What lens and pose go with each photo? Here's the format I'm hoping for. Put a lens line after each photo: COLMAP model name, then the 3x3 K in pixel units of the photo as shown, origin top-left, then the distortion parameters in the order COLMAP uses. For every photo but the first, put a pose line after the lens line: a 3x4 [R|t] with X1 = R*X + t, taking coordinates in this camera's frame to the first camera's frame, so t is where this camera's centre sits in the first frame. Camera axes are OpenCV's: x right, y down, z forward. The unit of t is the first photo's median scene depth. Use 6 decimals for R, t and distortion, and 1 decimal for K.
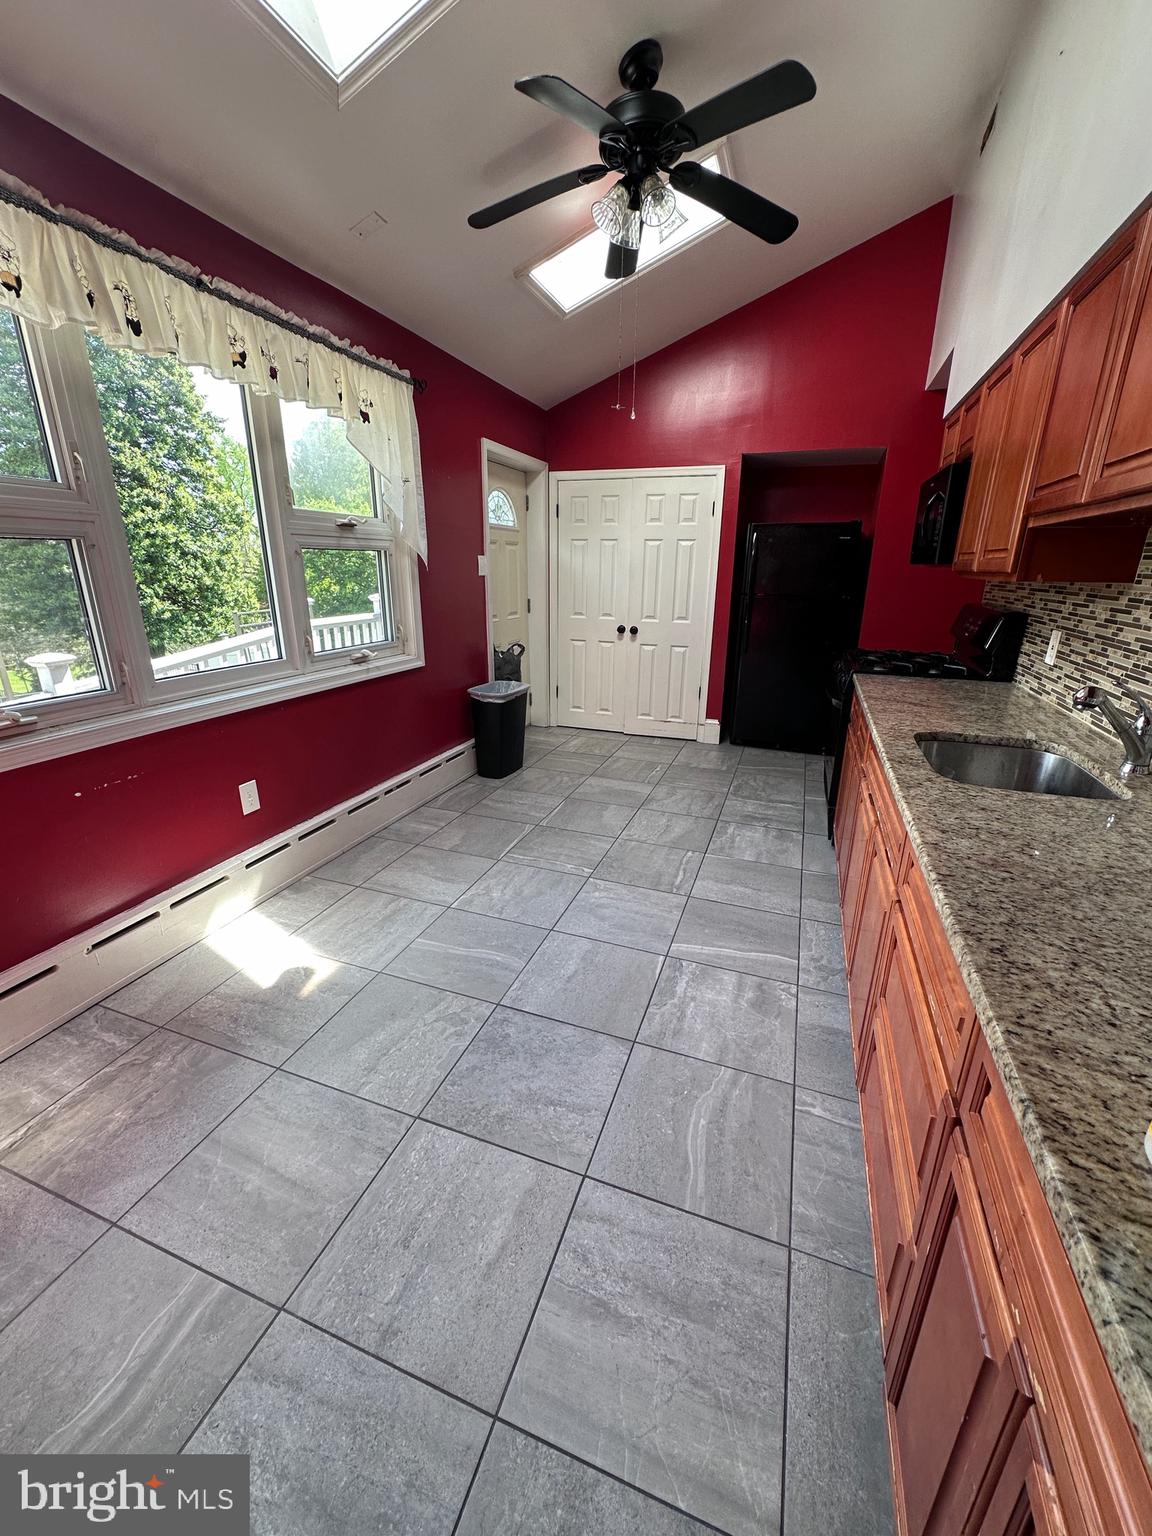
lens RADIAL K [[615.0, 0, 574.4], [0, 615.0, 768.3], [0, 0, 1]] dist [-0.008159, 0.001825]
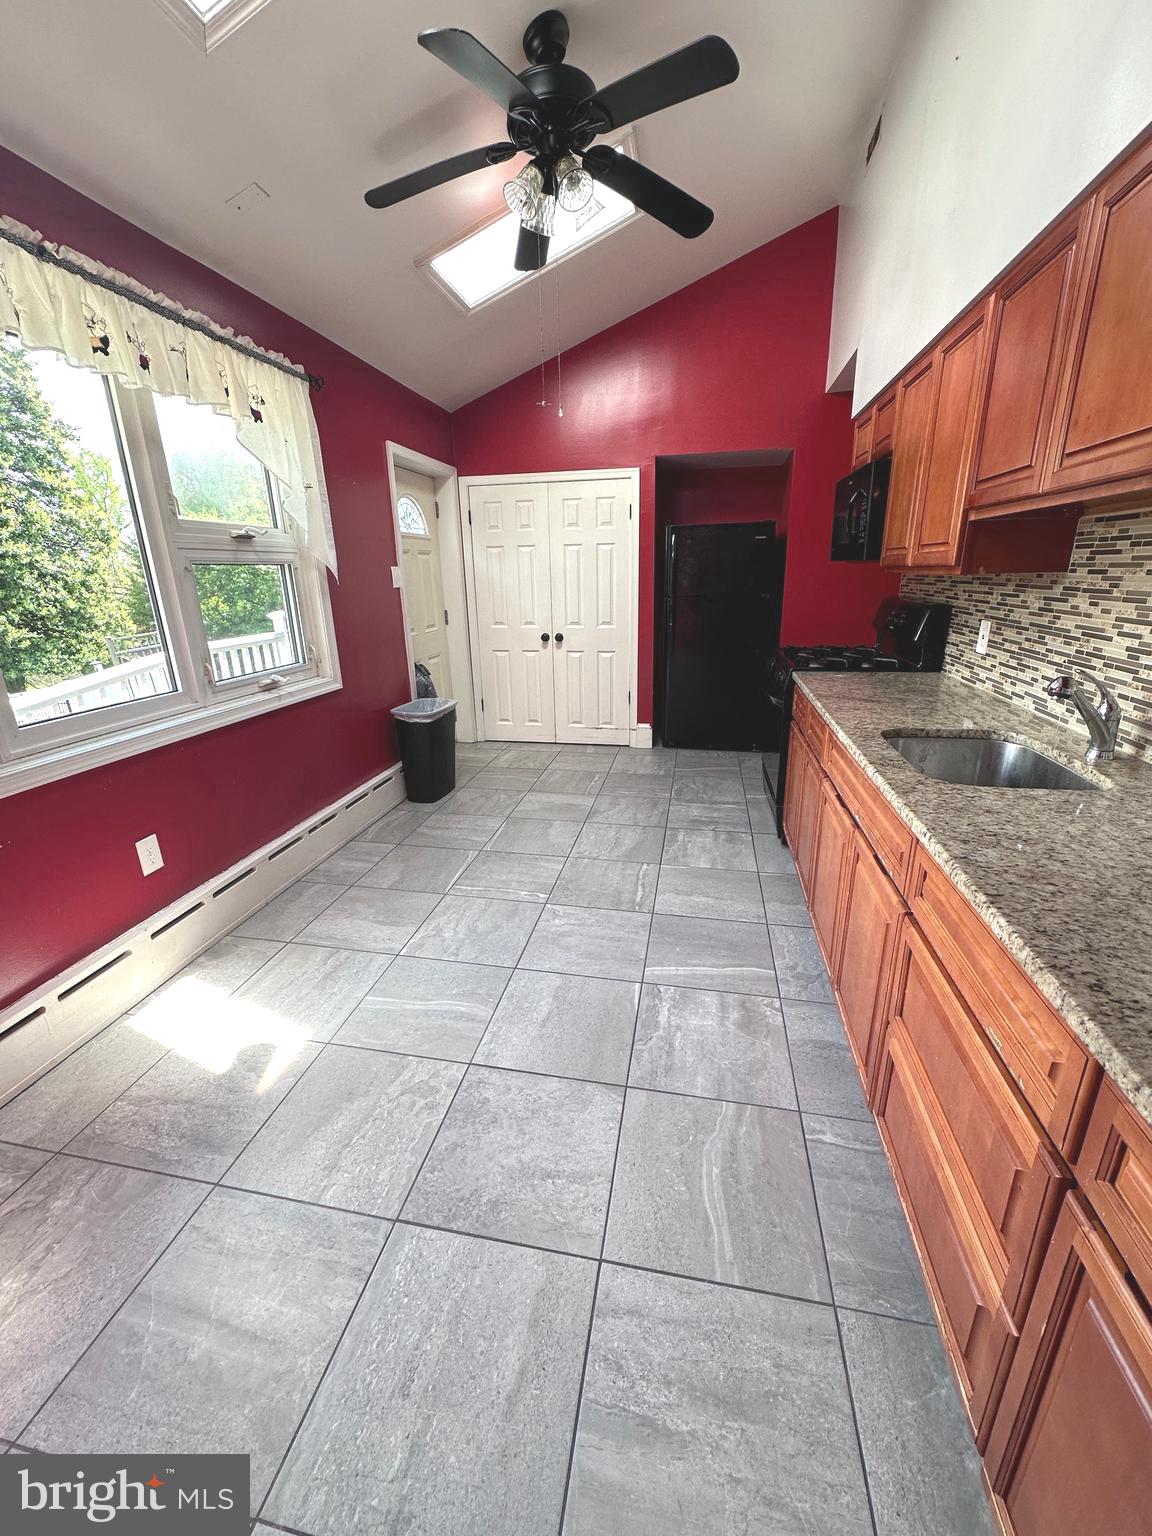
lens RADIAL K [[615.0, 0, 576.2], [0, 615.0, 768.3], [0, 0, 1]] dist [-0.008159, 0.001825]
pose [[0.987726, -0.076167, 0.136370, -0.055527], [0.077503, 0.996982, -0.004508, -0.026975], [-0.135615, 0.015022, 0.990648, 0.079077]]
